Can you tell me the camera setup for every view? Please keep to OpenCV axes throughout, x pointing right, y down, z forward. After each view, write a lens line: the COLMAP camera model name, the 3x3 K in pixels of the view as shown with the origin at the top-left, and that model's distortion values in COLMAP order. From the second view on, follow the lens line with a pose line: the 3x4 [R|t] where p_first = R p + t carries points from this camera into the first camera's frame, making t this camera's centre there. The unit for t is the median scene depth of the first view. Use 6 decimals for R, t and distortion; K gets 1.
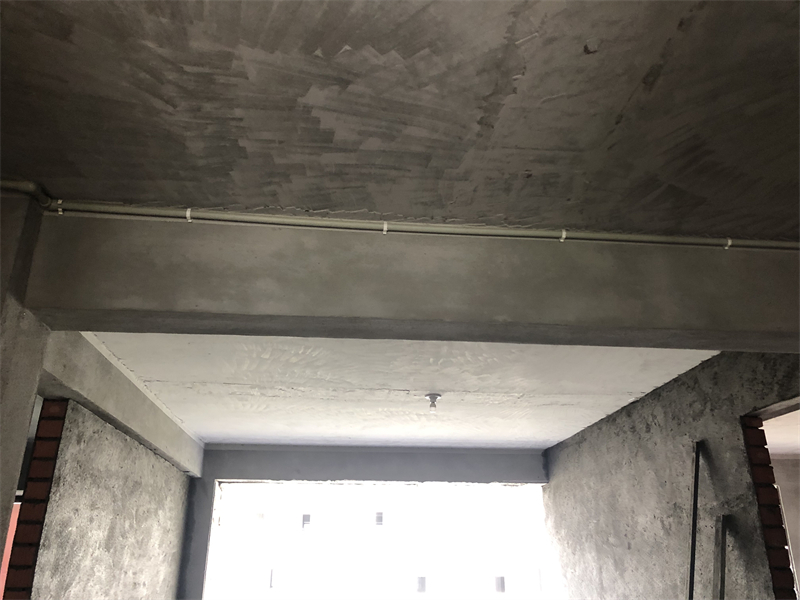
lens RADIAL K [[659.2, 0, 413.1], [0, 659.2, 303.7], [0, 0, 1]] dist [0.006720, 0.008704]
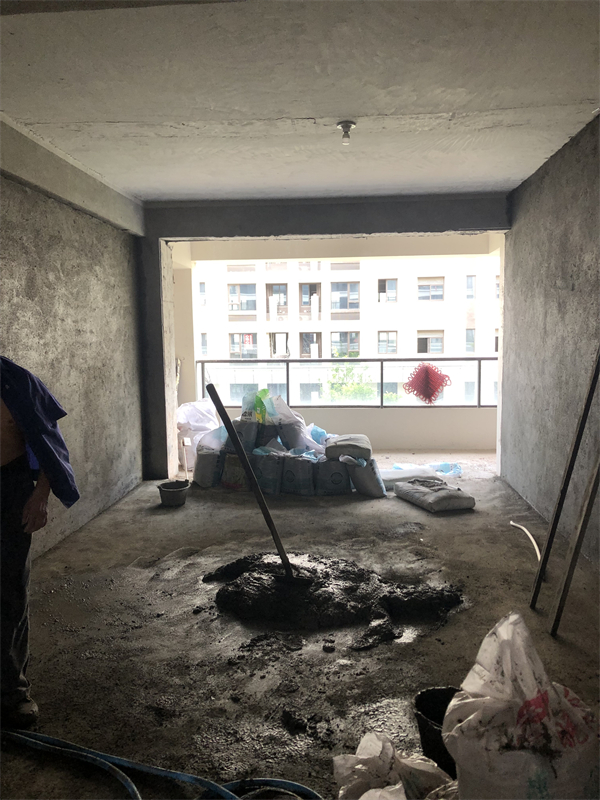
lens RADIAL K [[659.2, 0, 293.9], [0, 659.2, 402.0], [0, 0, 1]] dist [0.006720, 0.008704]
pose [[0.980915, 0.009471, -0.194206, 0.129081], [0.082220, 0.884914, 0.458441, 0.057865], [0.176197, -0.465659, 0.867246, 0.068264]]
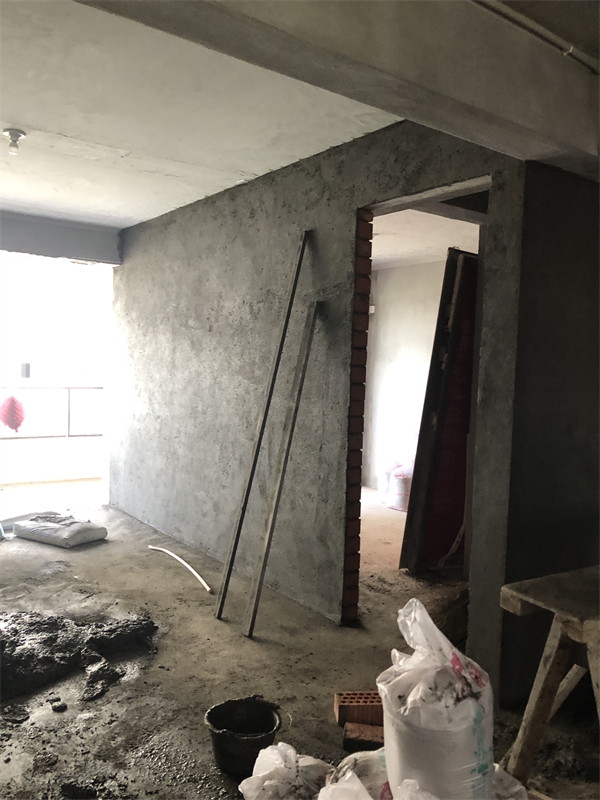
lens RADIAL K [[662.9, 0, 291.2], [0, 662.9, 406.9], [0, 0, 1]] dist [0.034337, -0.010494]
pose [[0.872728, 0.002402, 0.488200, -0.068151], [-0.214633, 0.900053, 0.379259, 0.058327], [-0.438495, -0.435774, 0.786017, 0.079222]]
